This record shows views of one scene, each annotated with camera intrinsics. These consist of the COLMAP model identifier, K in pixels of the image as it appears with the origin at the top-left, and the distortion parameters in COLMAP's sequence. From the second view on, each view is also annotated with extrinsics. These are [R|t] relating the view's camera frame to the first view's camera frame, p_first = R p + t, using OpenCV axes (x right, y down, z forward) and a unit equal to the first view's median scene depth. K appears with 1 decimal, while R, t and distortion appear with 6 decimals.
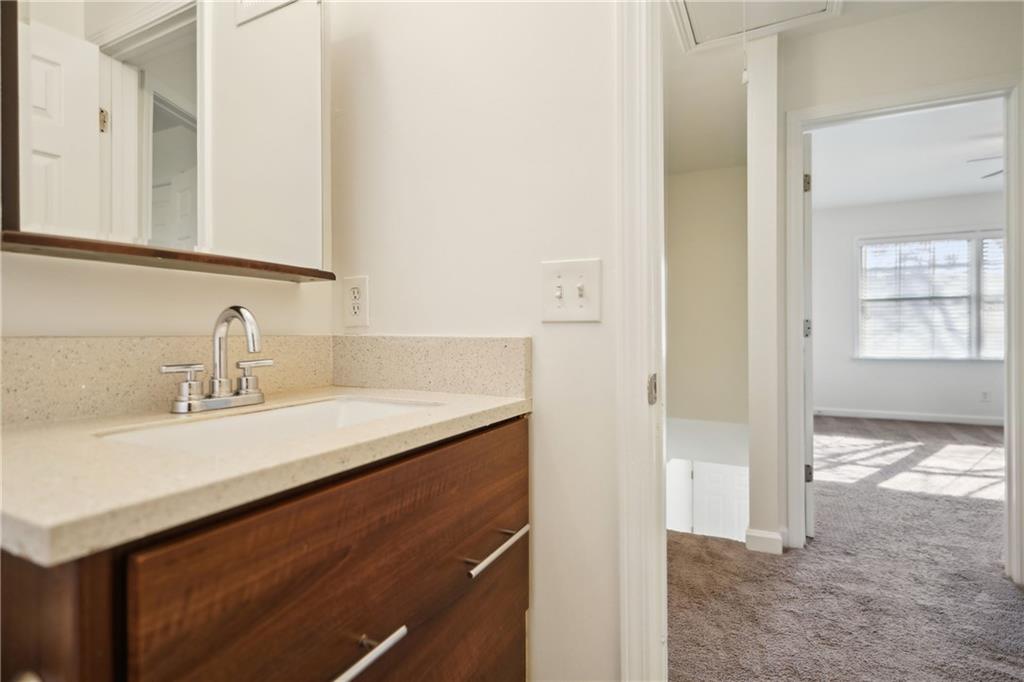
lens RADIAL K [[498.4, 0, 517.7], [0, 498.4, 338.9], [0, 0, 1]] dist [-0.000382, -0.003553]
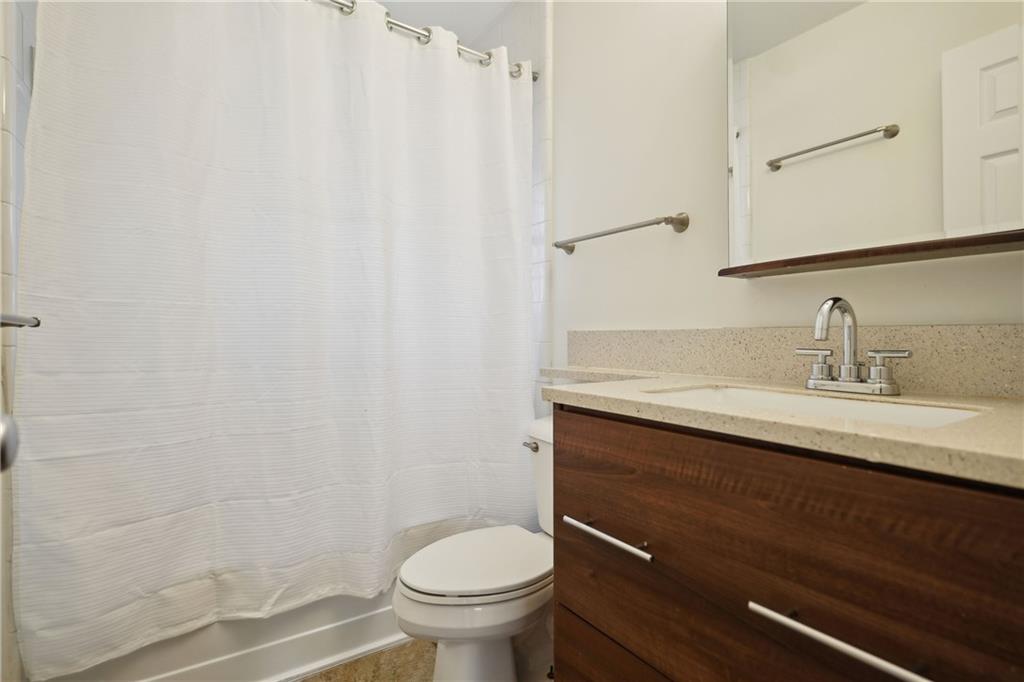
lens RADIAL K [[498.4, 0, 515.1], [0, 498.4, 335.2], [0, 0, 1]] dist [-0.000382, -0.003553]
pose [[-0.485097, 0.008165, -0.874422, 0.942220], [-0.001955, 0.999944, 0.010421, 0.007656], [0.874458, 0.006765, -0.485054, 1.190272]]
